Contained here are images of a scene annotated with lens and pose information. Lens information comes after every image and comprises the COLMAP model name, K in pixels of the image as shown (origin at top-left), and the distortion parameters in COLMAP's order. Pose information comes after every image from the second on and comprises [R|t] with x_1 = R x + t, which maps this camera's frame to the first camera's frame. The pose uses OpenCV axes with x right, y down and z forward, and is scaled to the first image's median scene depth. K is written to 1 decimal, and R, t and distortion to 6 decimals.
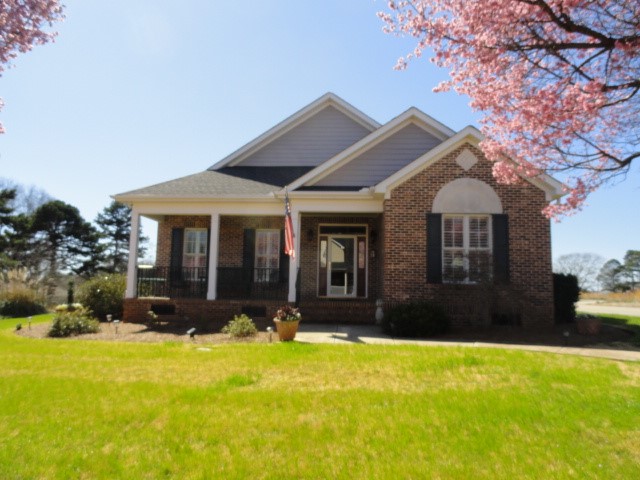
lens RADIAL K [[446.7, 0, 322.3], [0, 446.7, 240.4], [0, 0, 1]] dist [-0.006171, -0.000062]
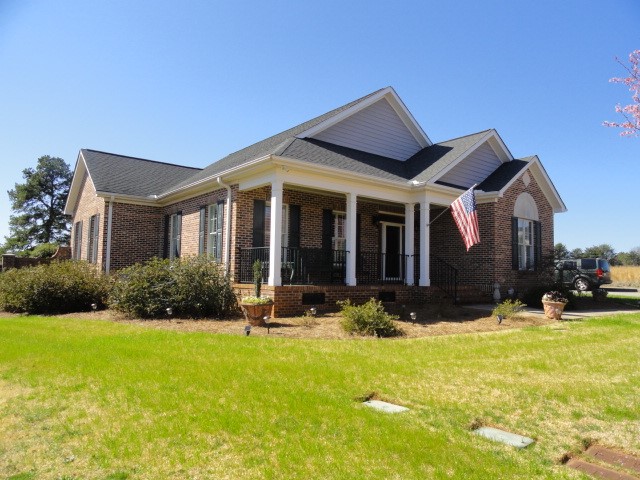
lens RADIAL K [[446.7, 0, 322.4], [0, 446.7, 240.7], [0, 0, 1]] dist [-0.006171, -0.000062]
pose [[0.745682, 0.044421, 0.664820, -1.032331], [-0.079397, 0.996590, 0.022466, 0.024745], [-0.661555, -0.069538, 0.746666, 0.385109]]
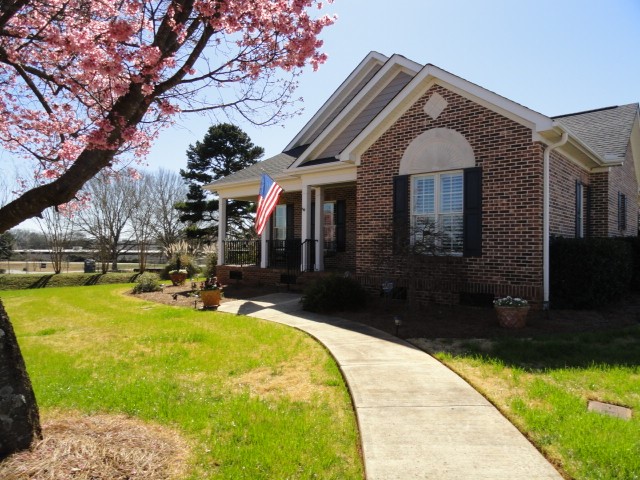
lens RADIAL K [[446.7, 0, 315.6], [0, 446.7, 241.6], [0, 0, 1]] dist [-0.006171, -0.000062]
pose [[0.780520, -0.018748, -0.624849, 0.661857], [0.077527, 0.994737, 0.066995, -0.003336], [0.620305, -0.100734, 0.777866, 0.195815]]
